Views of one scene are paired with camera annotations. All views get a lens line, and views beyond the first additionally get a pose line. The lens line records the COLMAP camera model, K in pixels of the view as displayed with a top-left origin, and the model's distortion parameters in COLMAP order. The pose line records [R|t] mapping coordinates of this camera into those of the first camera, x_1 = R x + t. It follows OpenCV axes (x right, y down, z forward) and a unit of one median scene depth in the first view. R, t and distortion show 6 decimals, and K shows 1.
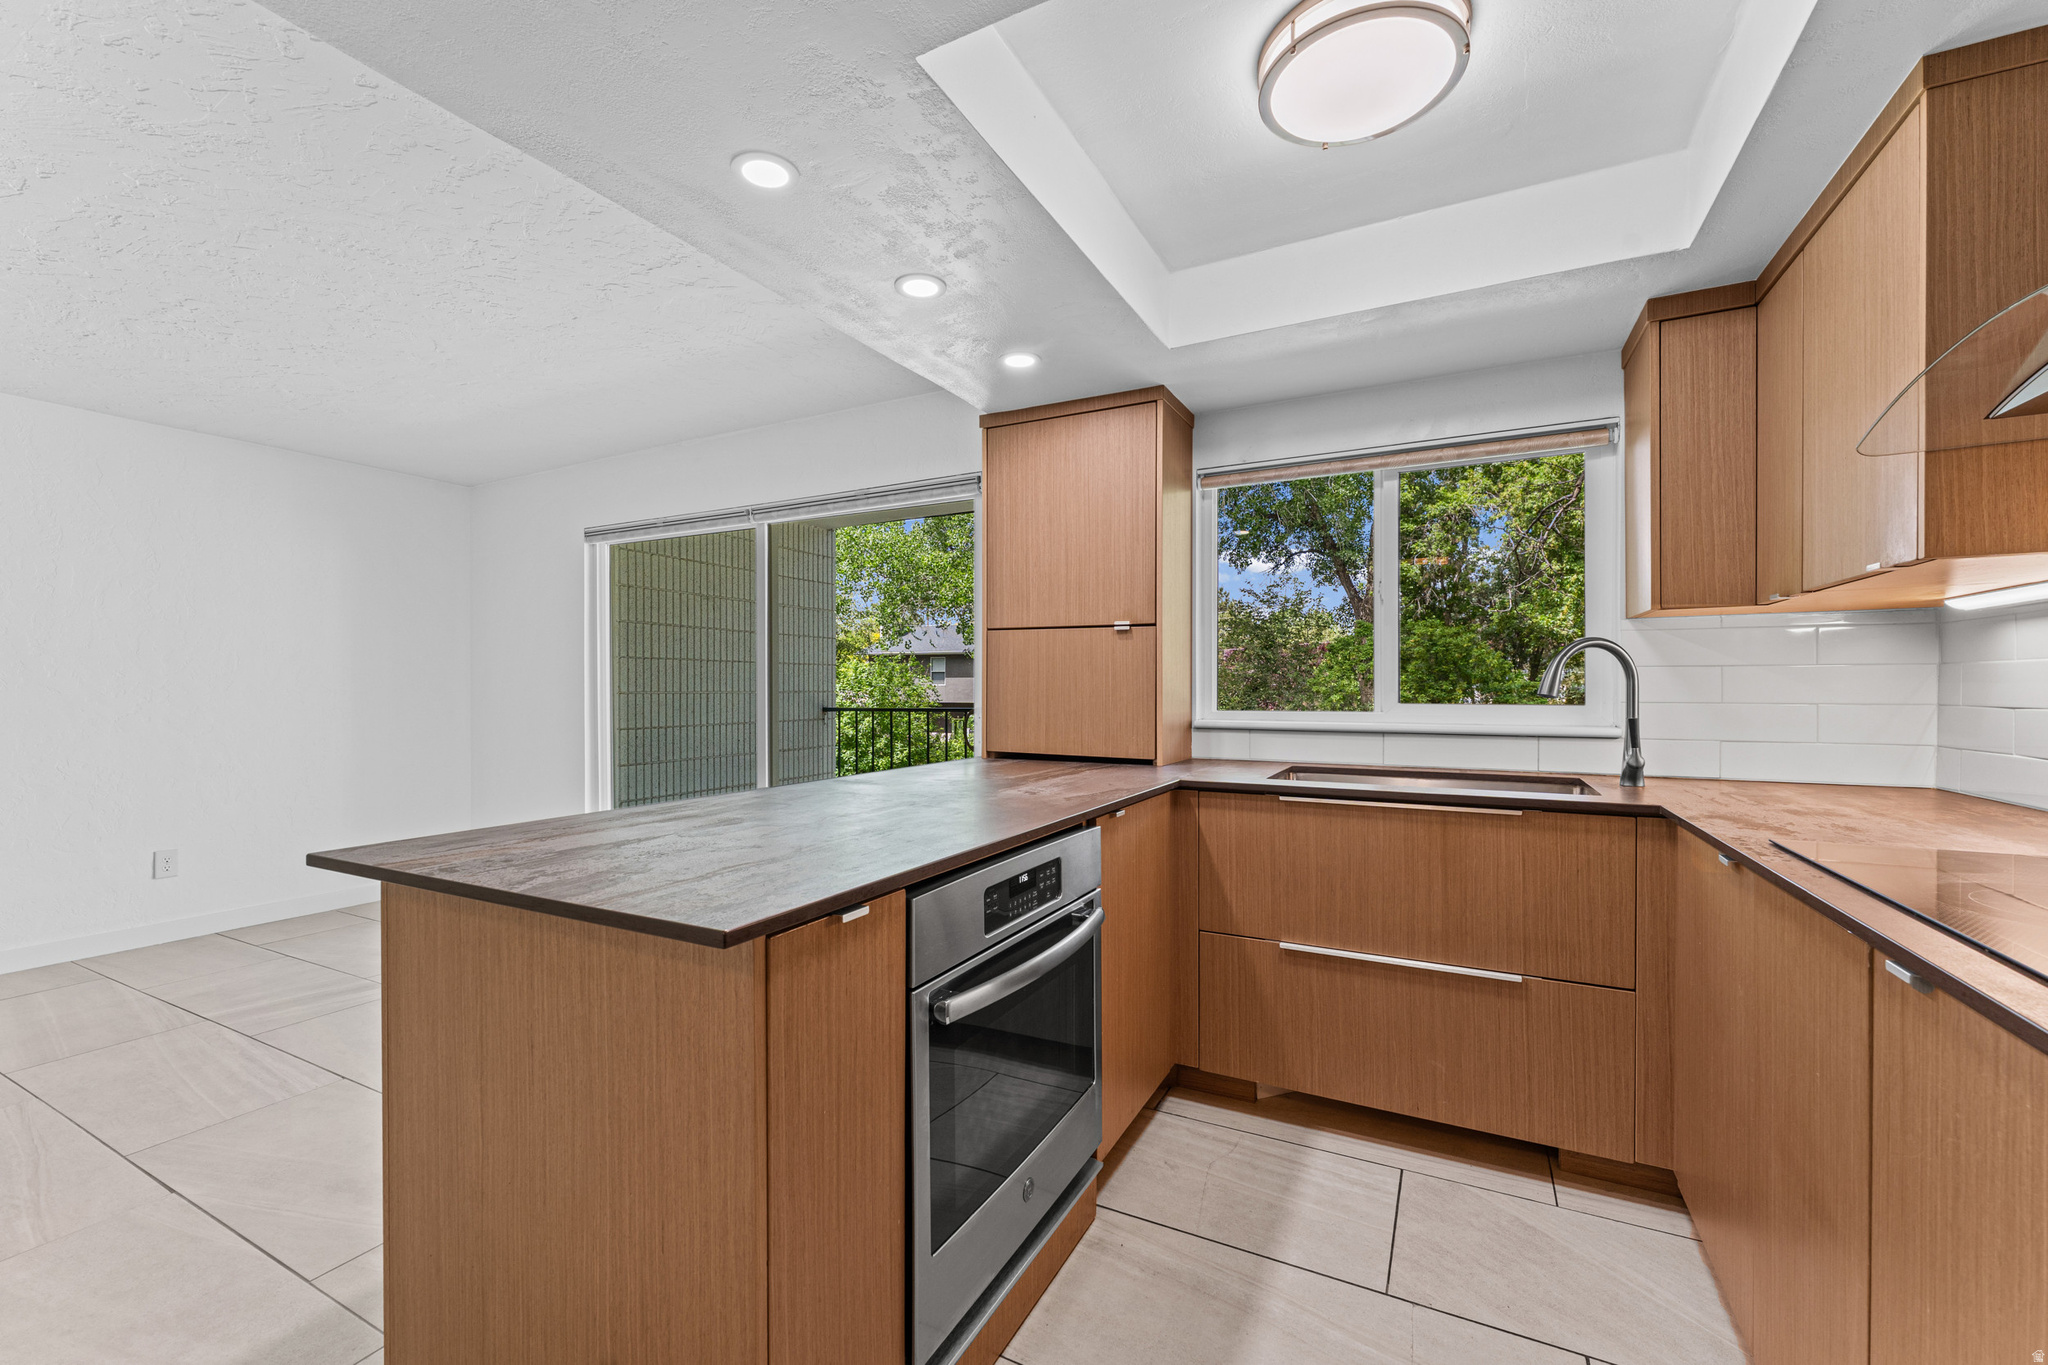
lens RADIAL K [[821.6, 0, 1024.0], [0, 821.6, 689.4], [0, 0, 1]] dist [0.000378, 0.000214]
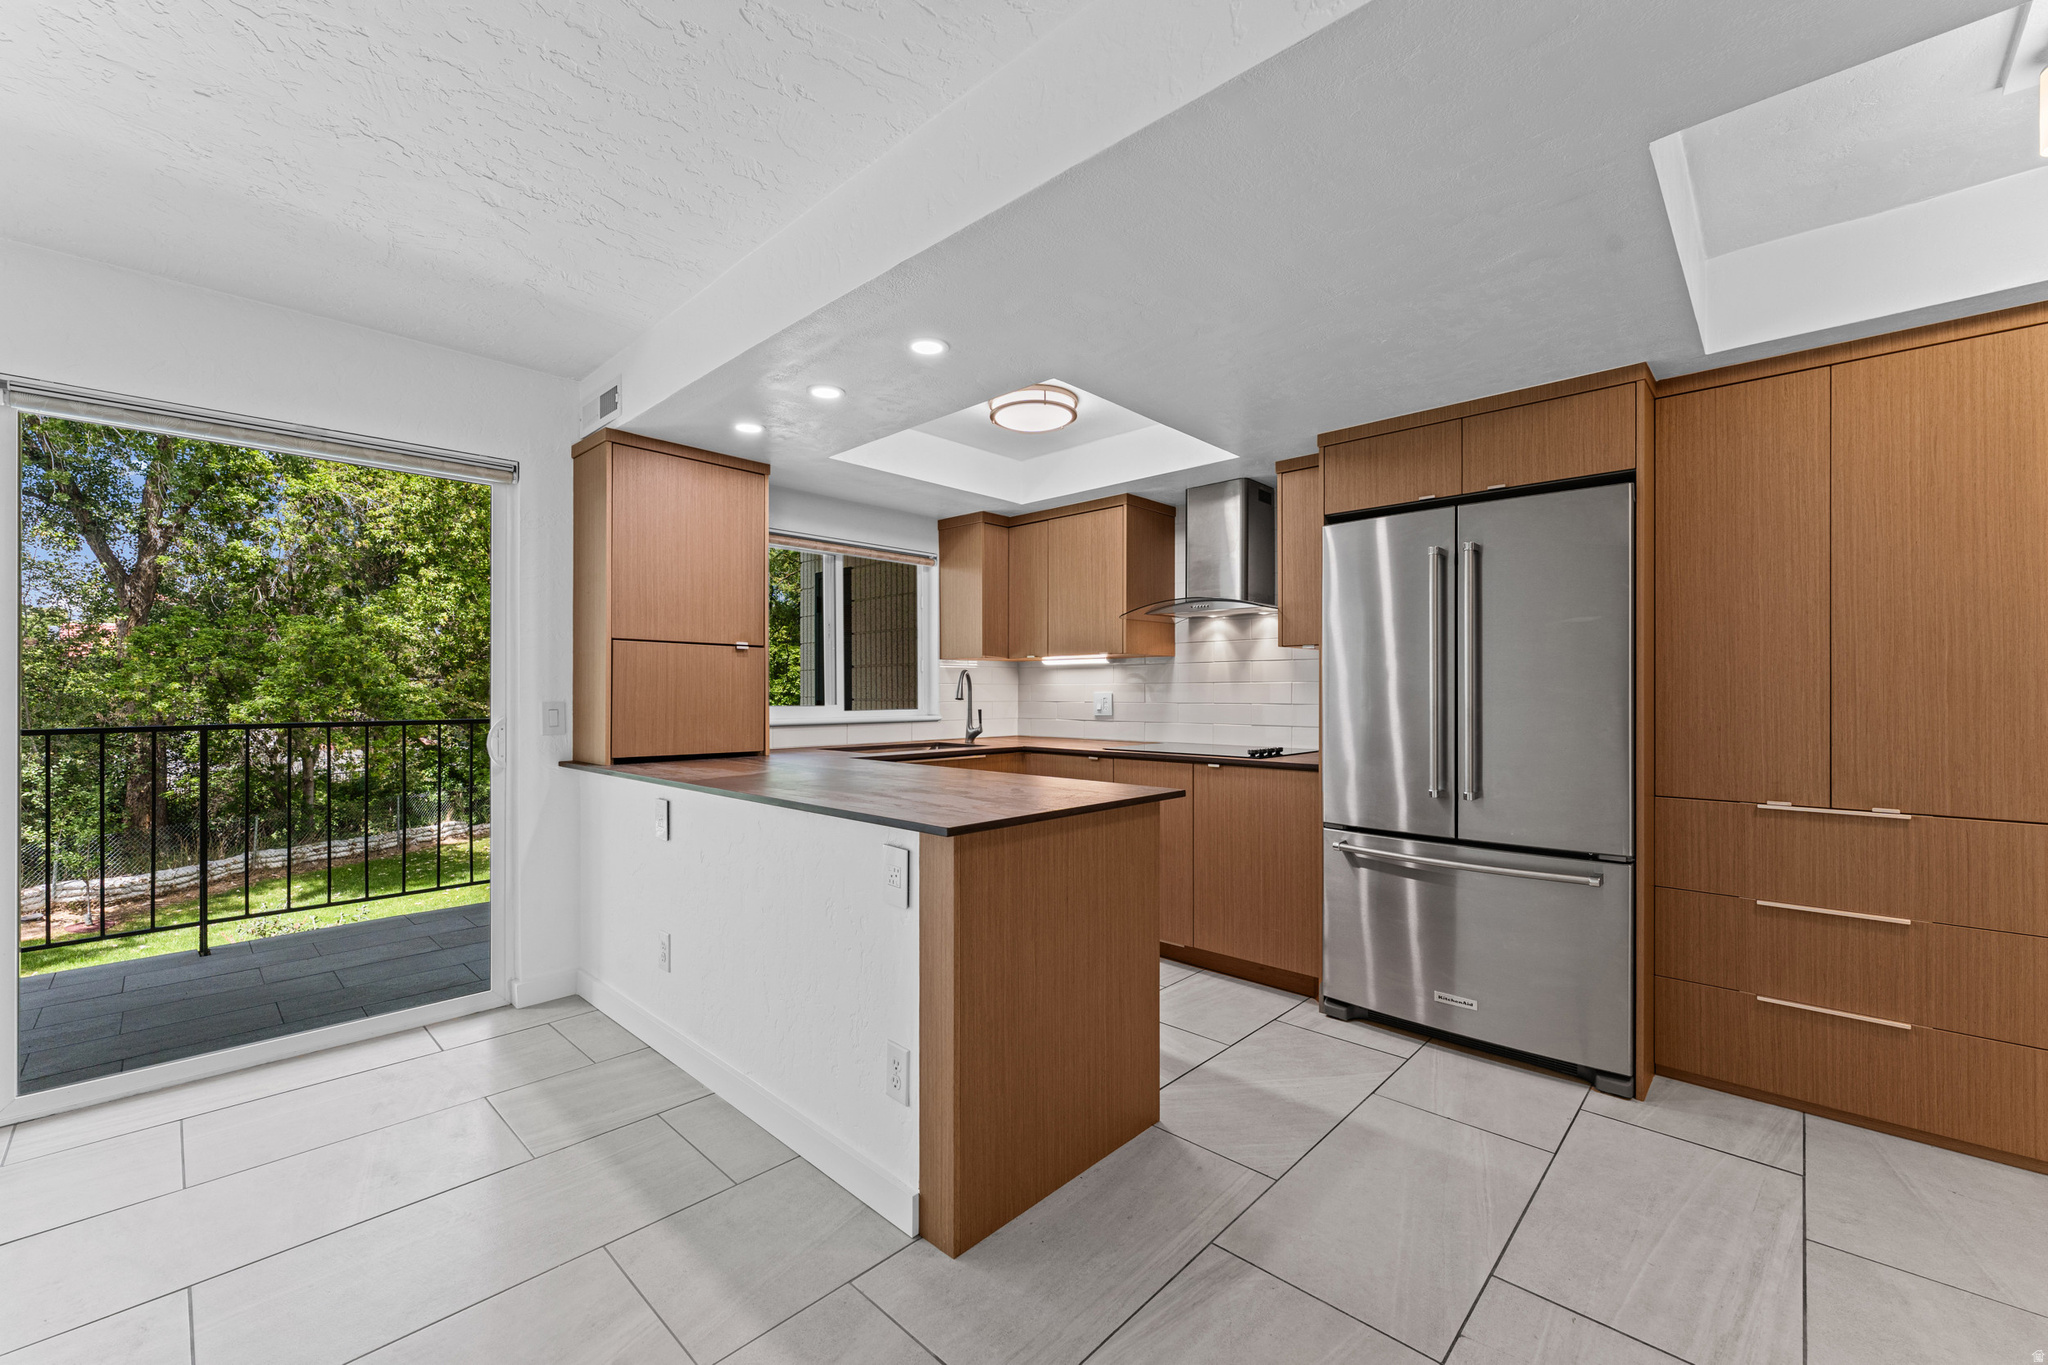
lens RADIAL K [[823.9, 0, 1008.7], [0, 823.9, 690.3], [0, 0, 1]] dist [-0.000169, 0.000065]
pose [[0.288215, 0.002135, 0.957563, -1.138464], [0.002117, 0.999994, -0.002867, -0.006316], [-0.957563, 0.002854, 0.288209, 0.292963]]
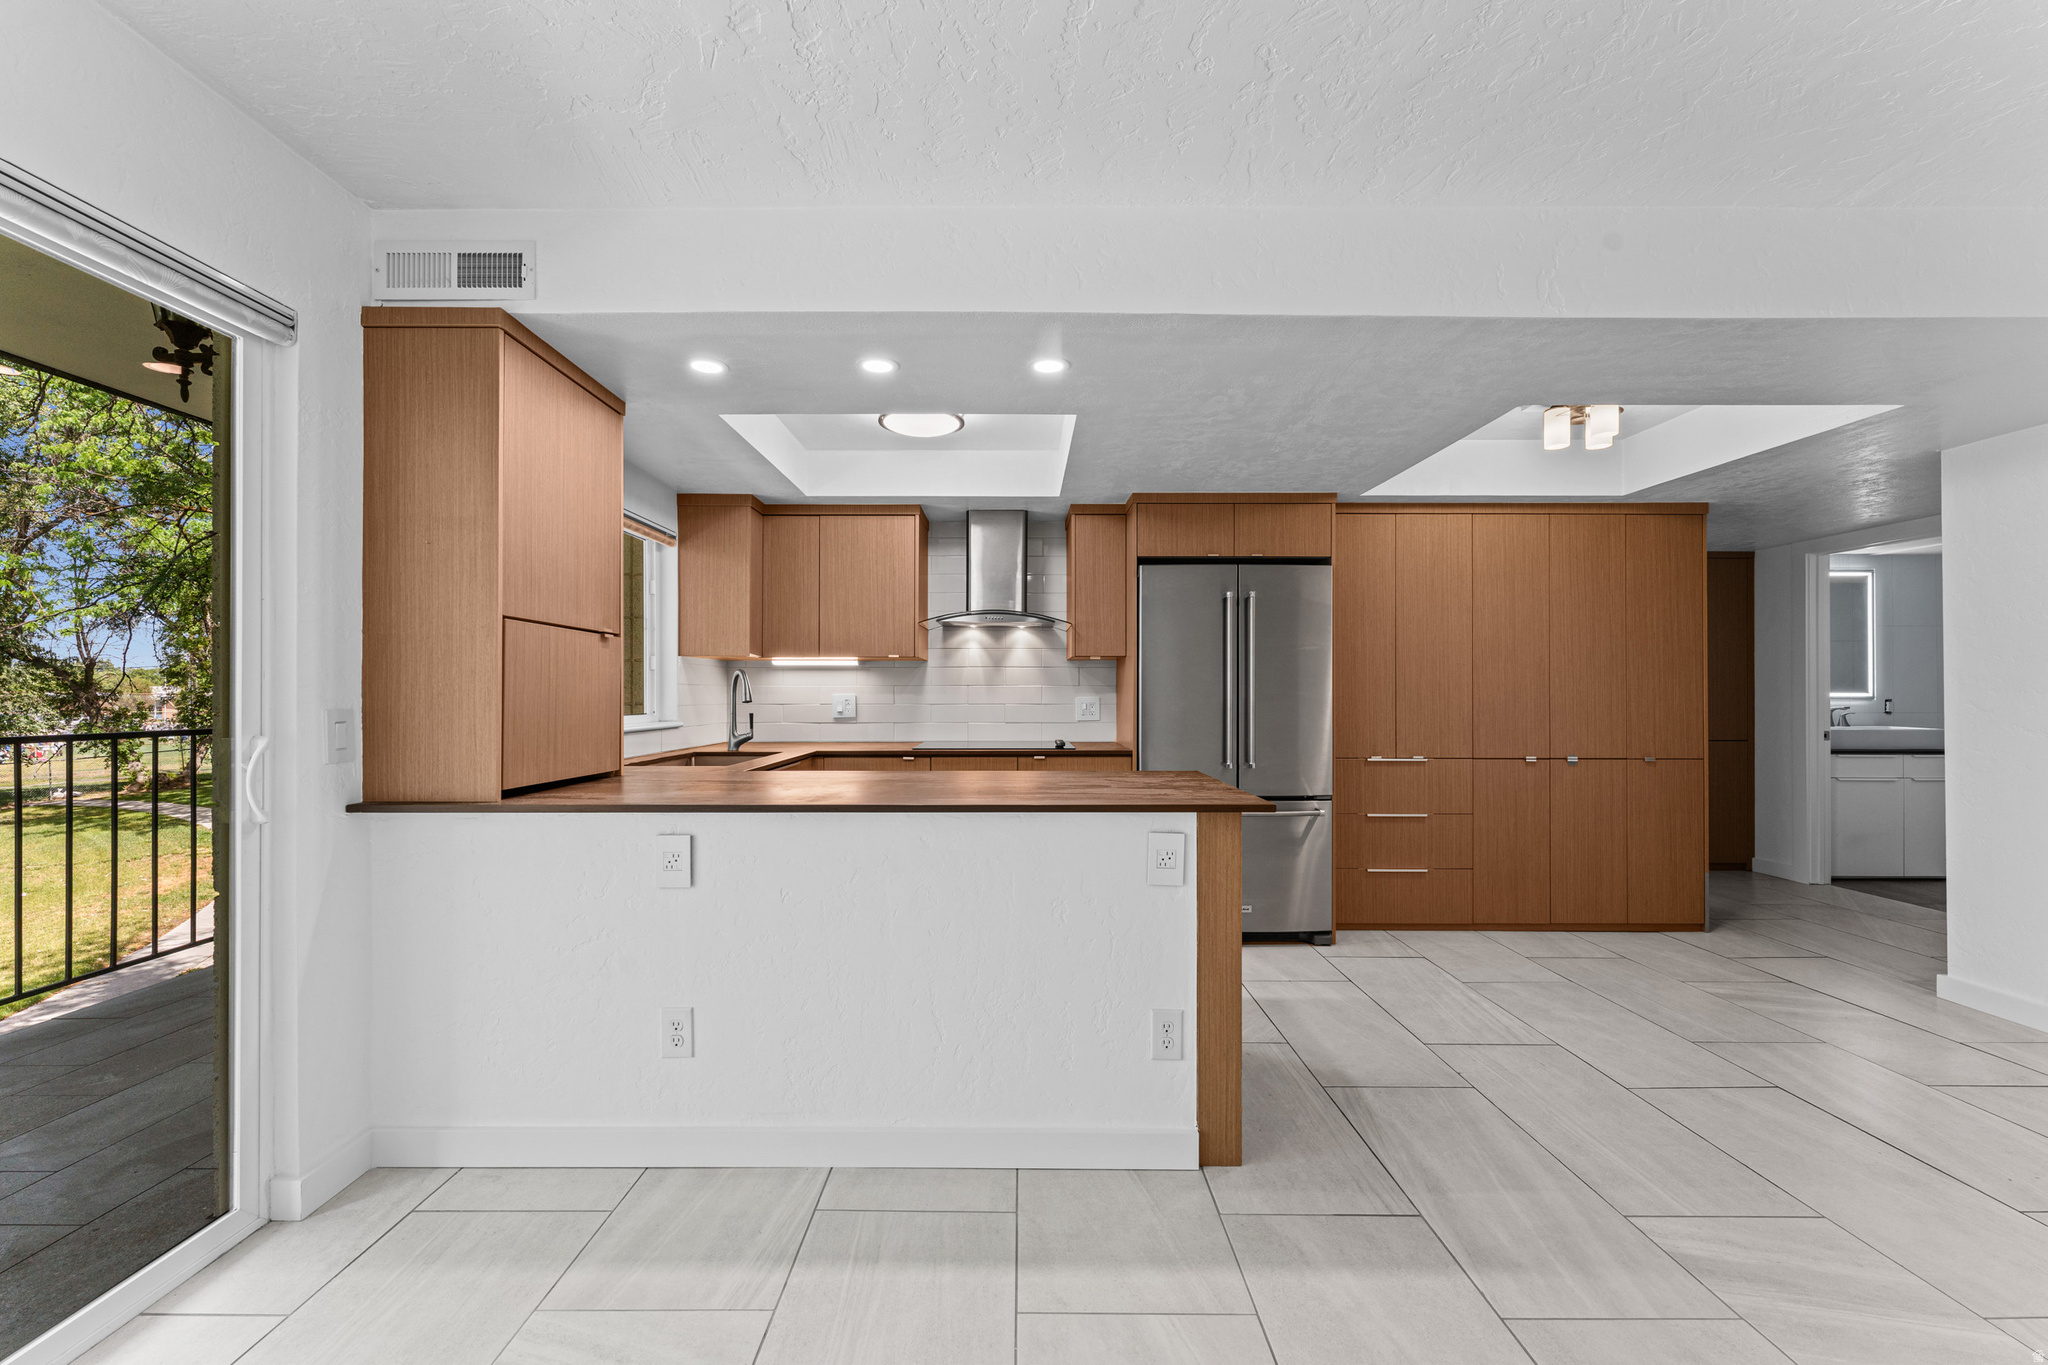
lens RADIAL K [[821.6, 0, 1024.0], [0, 821.6, 689.4], [0, 0, 1]] dist [0.000378, 0.000214]
pose [[-0.456346, 0.004972, 0.889789, -1.127480], [0.002446, 0.999988, -0.004333, -0.009006], [-0.889799, 0.000200, -0.456352, 1.183947]]
